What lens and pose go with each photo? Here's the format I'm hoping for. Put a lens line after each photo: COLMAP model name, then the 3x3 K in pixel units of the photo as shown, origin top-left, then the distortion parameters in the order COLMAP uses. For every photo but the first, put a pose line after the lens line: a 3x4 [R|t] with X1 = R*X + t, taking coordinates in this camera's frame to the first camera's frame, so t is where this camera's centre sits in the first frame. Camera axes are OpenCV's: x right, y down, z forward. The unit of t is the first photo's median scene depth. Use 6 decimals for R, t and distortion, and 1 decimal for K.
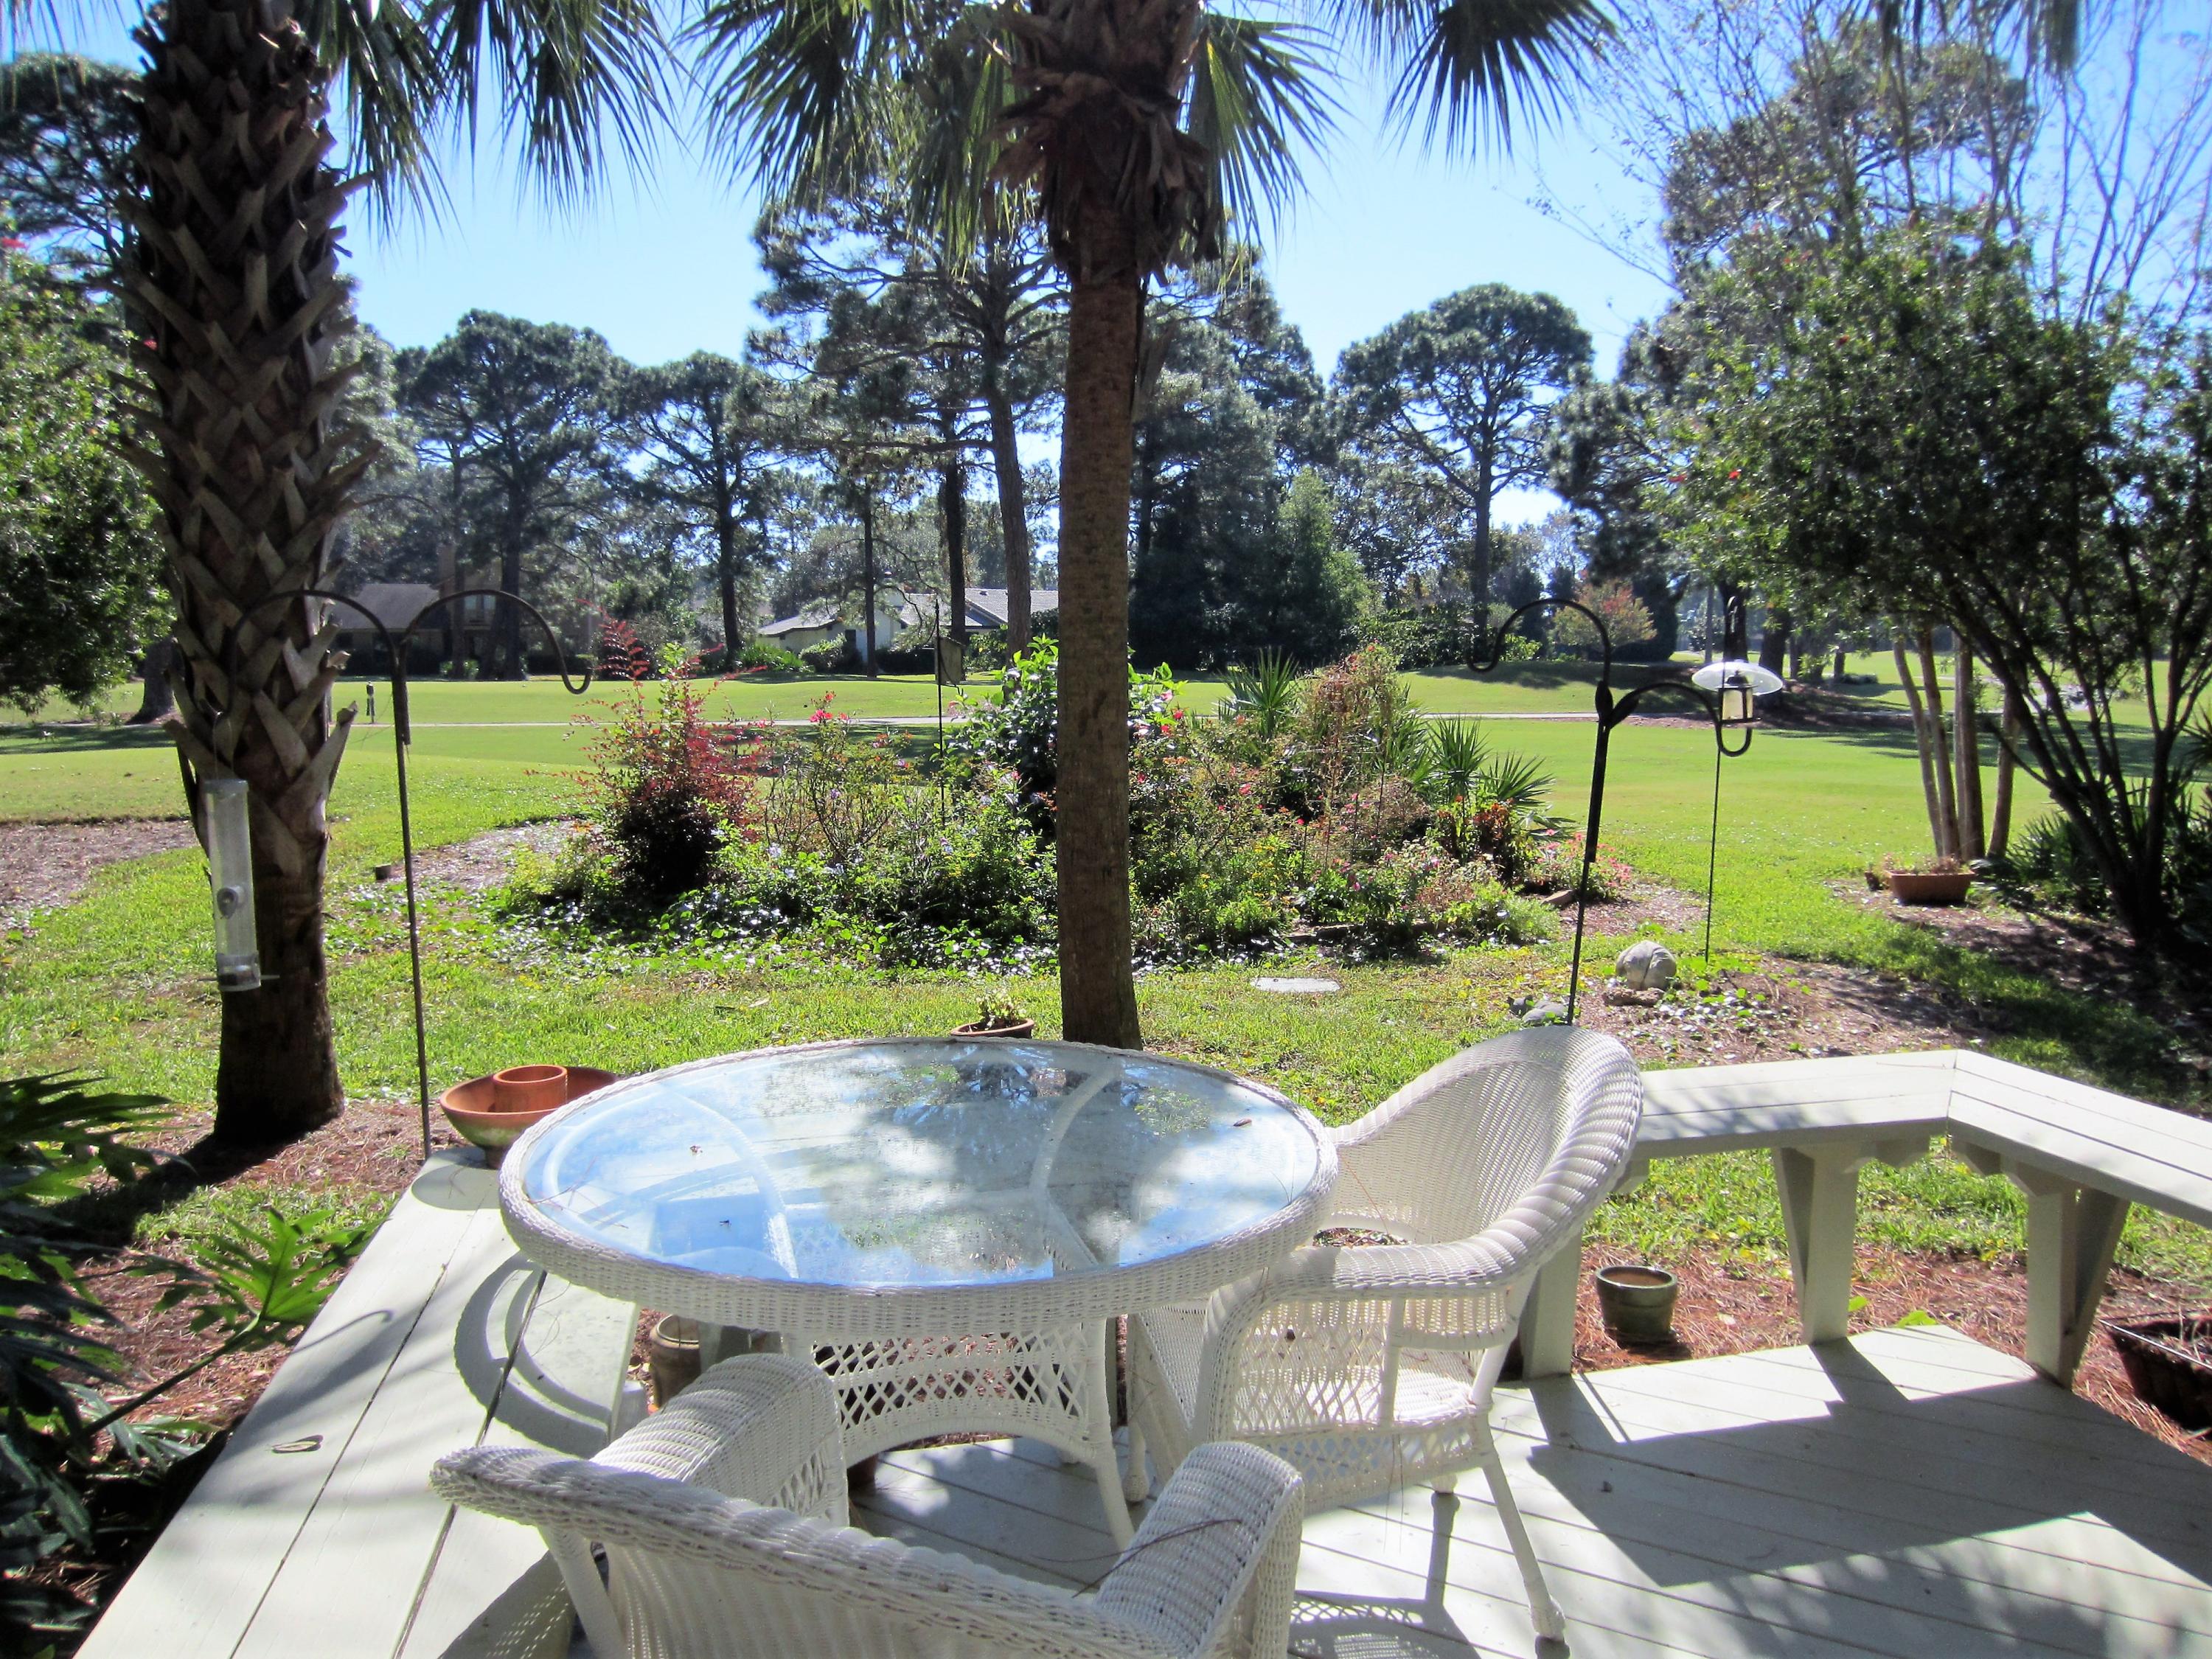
lens RADIAL K [[1582.7, 0, 1108.1], [0, 1582.7, 820.4], [0, 0, 1]] dist [-0.011060, 0.001561]
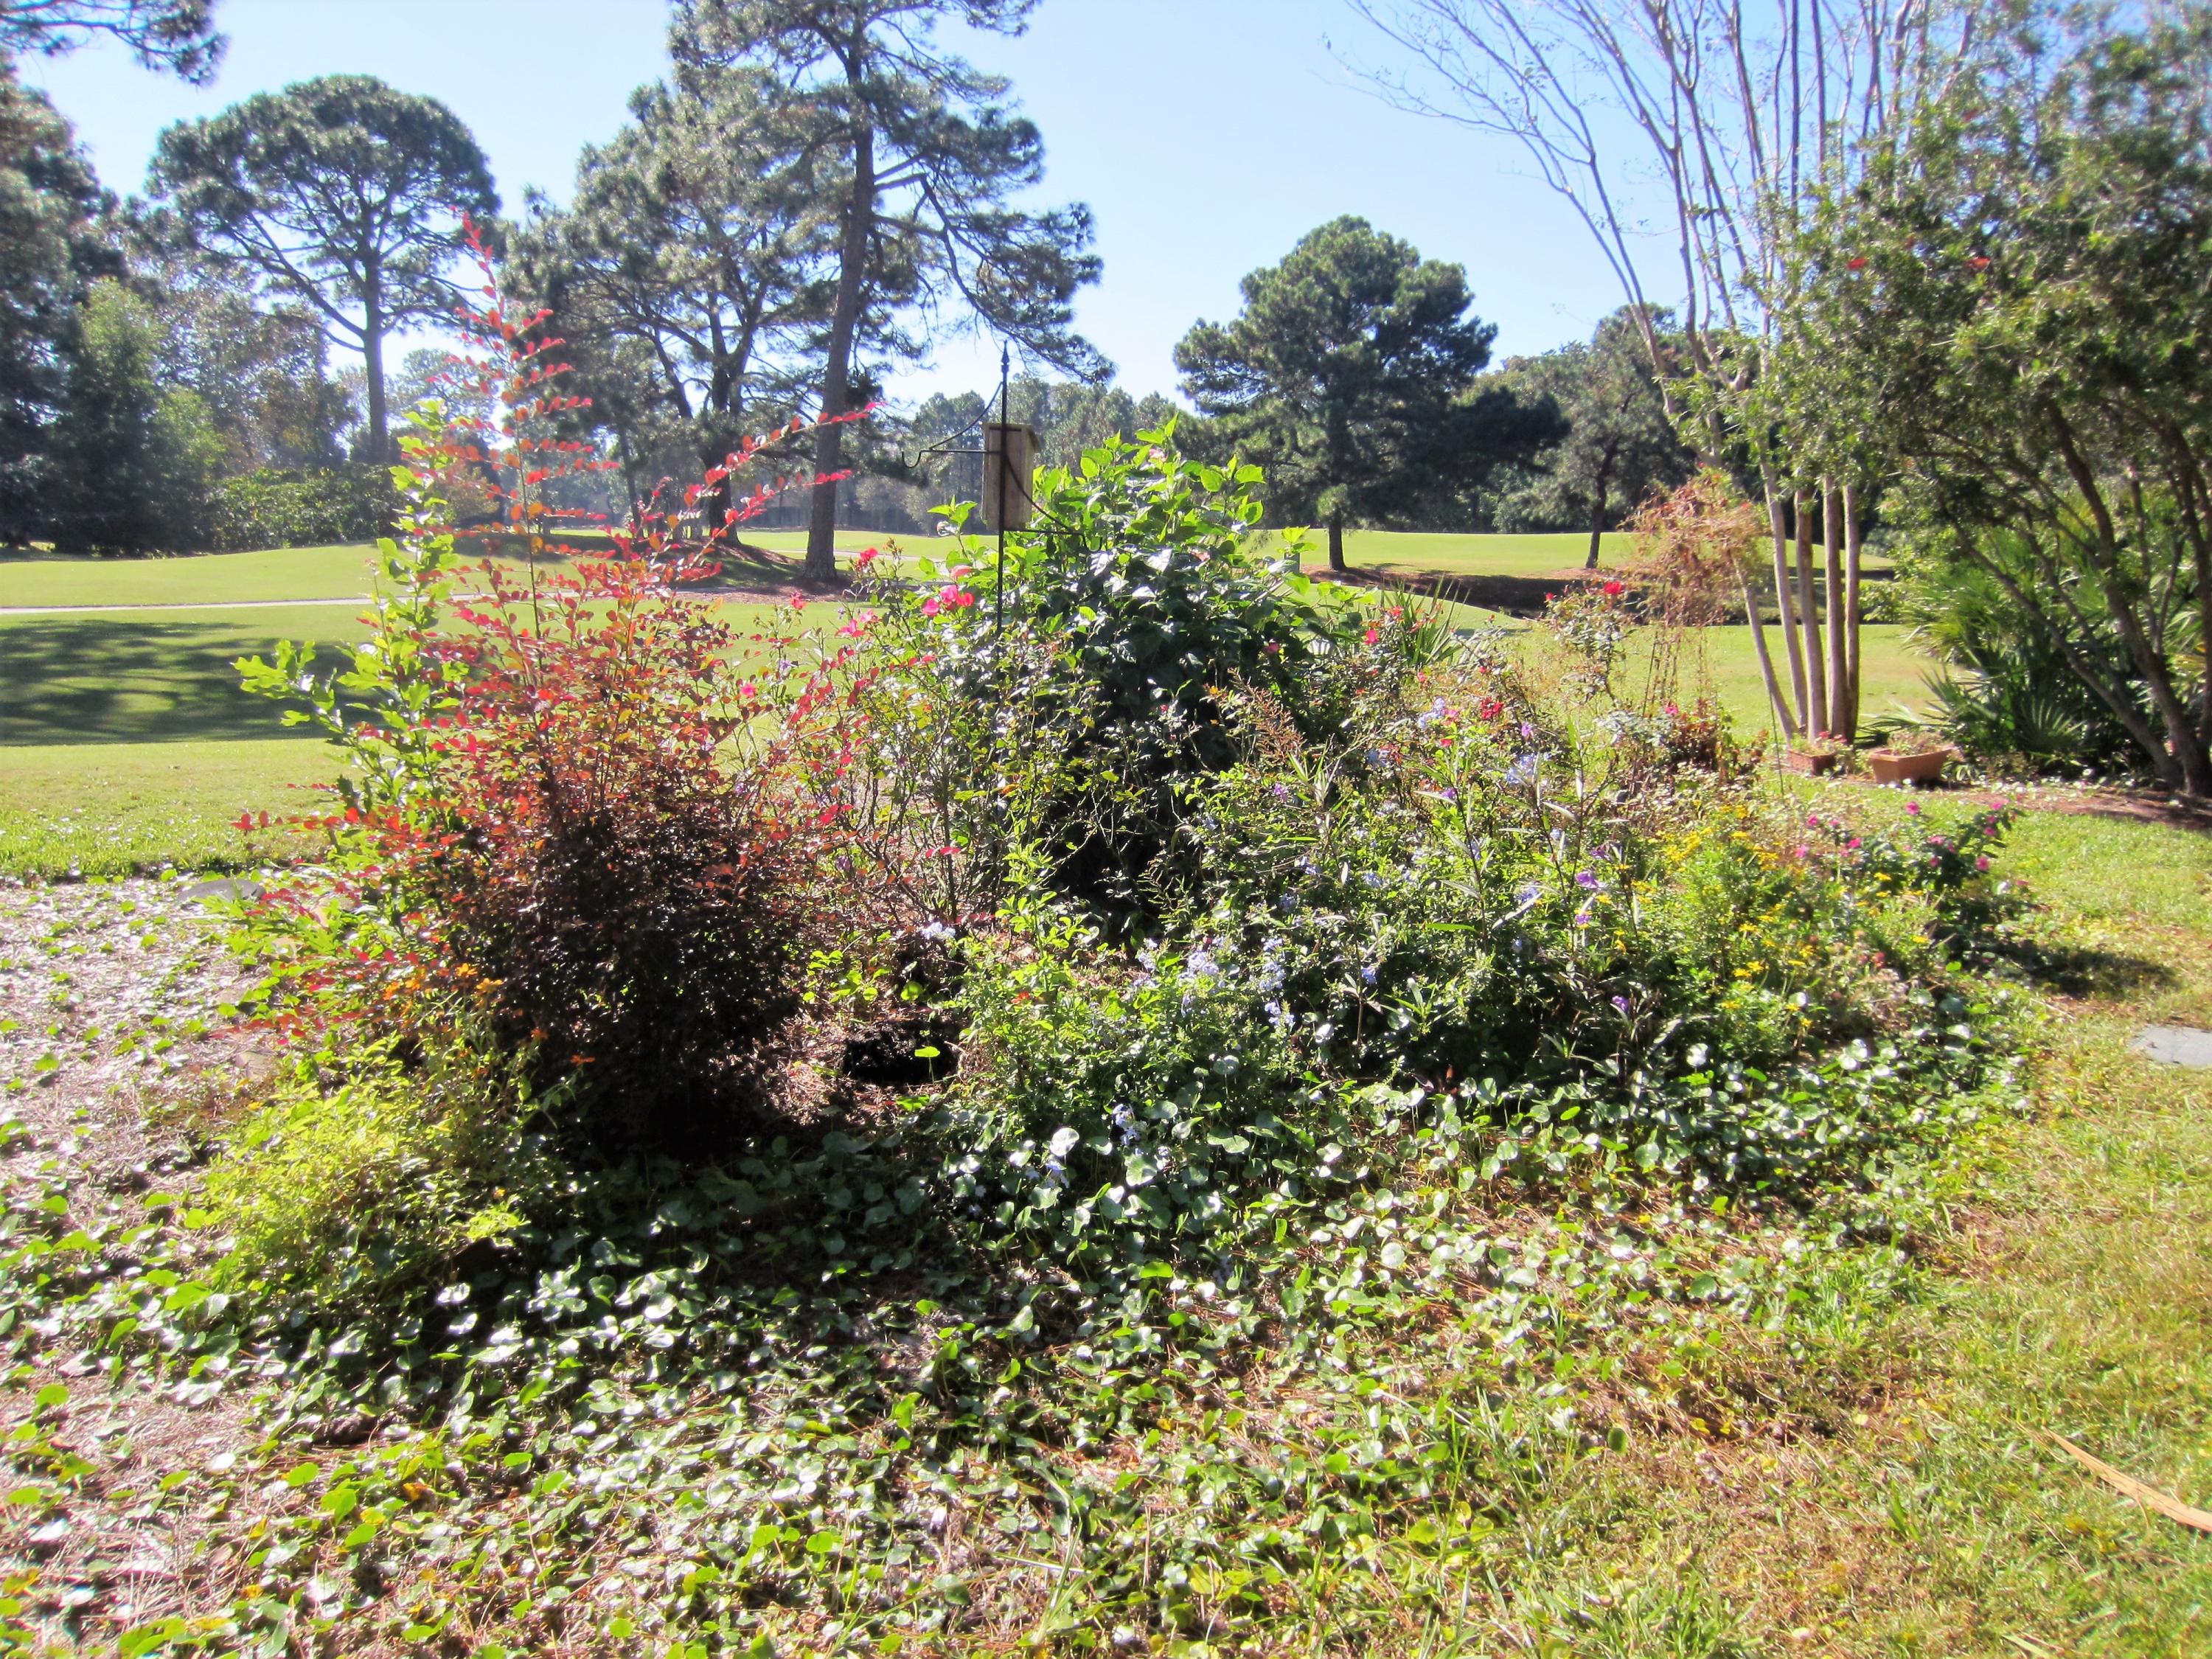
lens RADIAL K [[1582.7, 0, 1109.3], [0, 1582.7, 822.4], [0, 0, 1]] dist [-0.011060, 0.001561]
pose [[0.733461, -0.119443, 0.669154, -0.059429], [0.067675, 0.992381, 0.102960, -0.006617], [-0.676354, -0.030232, 0.735956, 0.092009]]
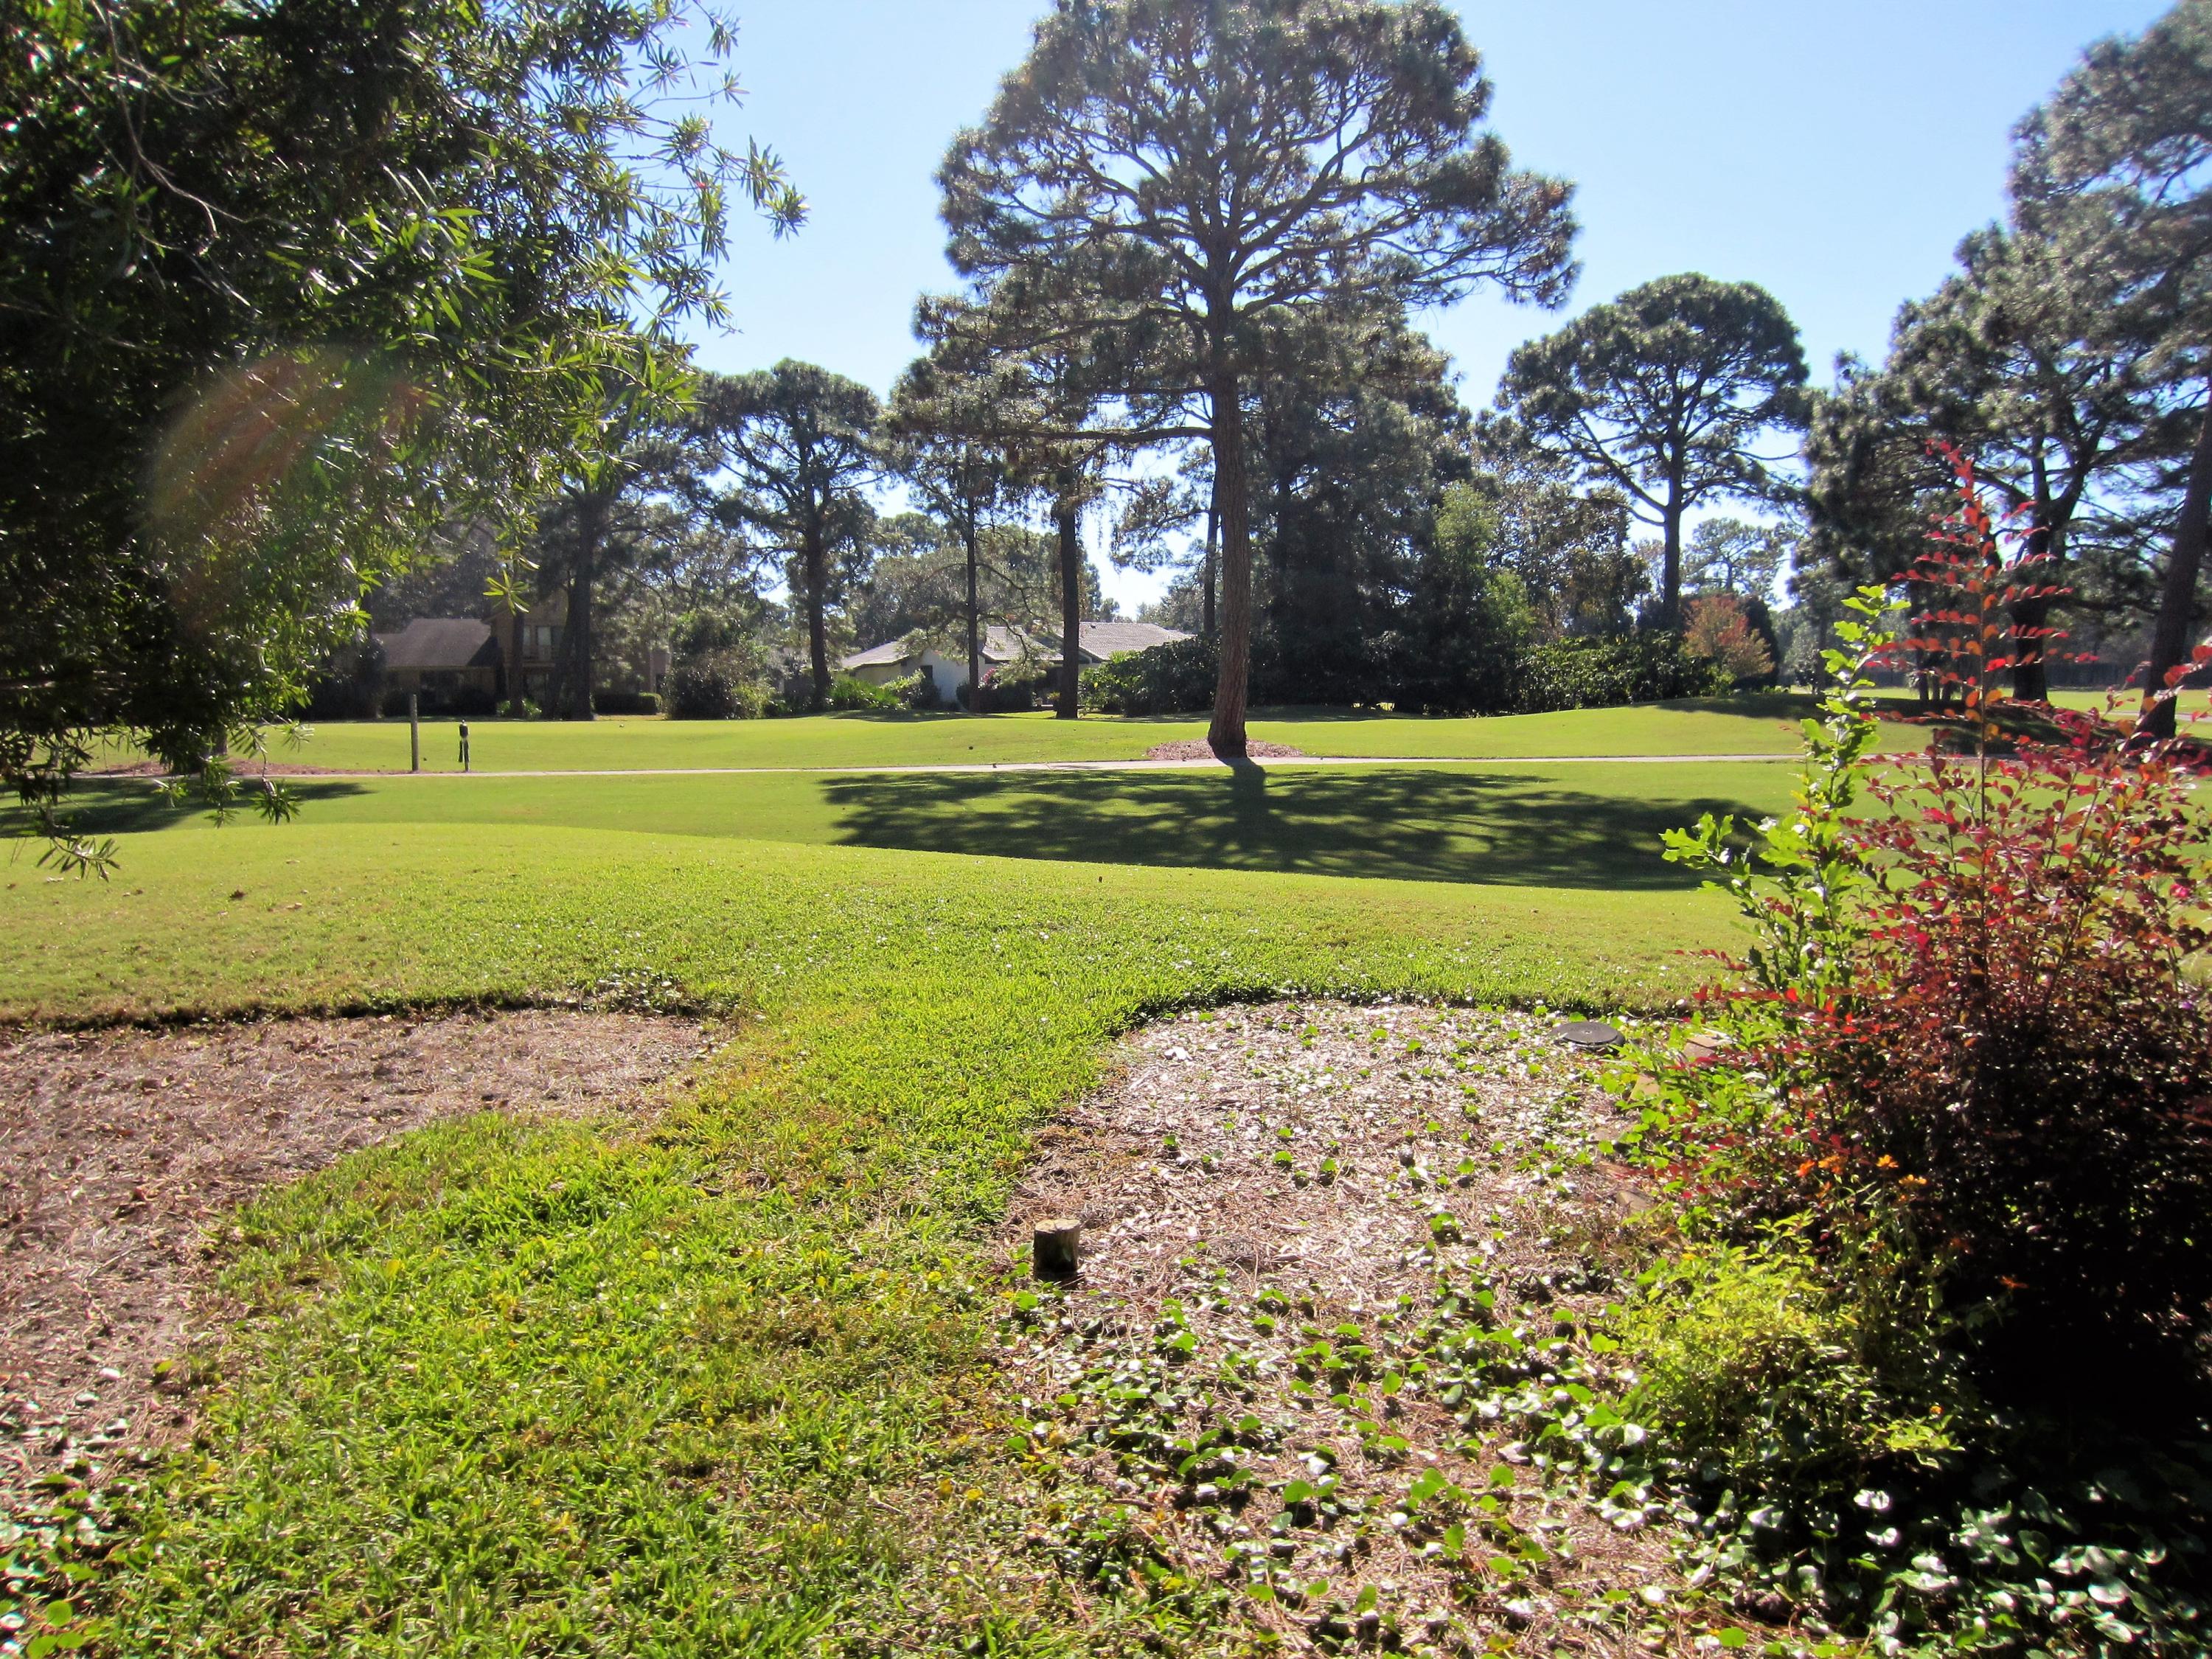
lens RADIAL K [[1582.7, 0, 1127.9], [0, 1582.7, 826.3], [0, 0, 1]] dist [-0.011060, 0.001561]
pose [[0.999992, -0.004014, 0.000863, -0.063269], [0.004032, 0.999763, -0.021370, -0.007333], [-0.000777, 0.021374, 0.999771, 0.092918]]
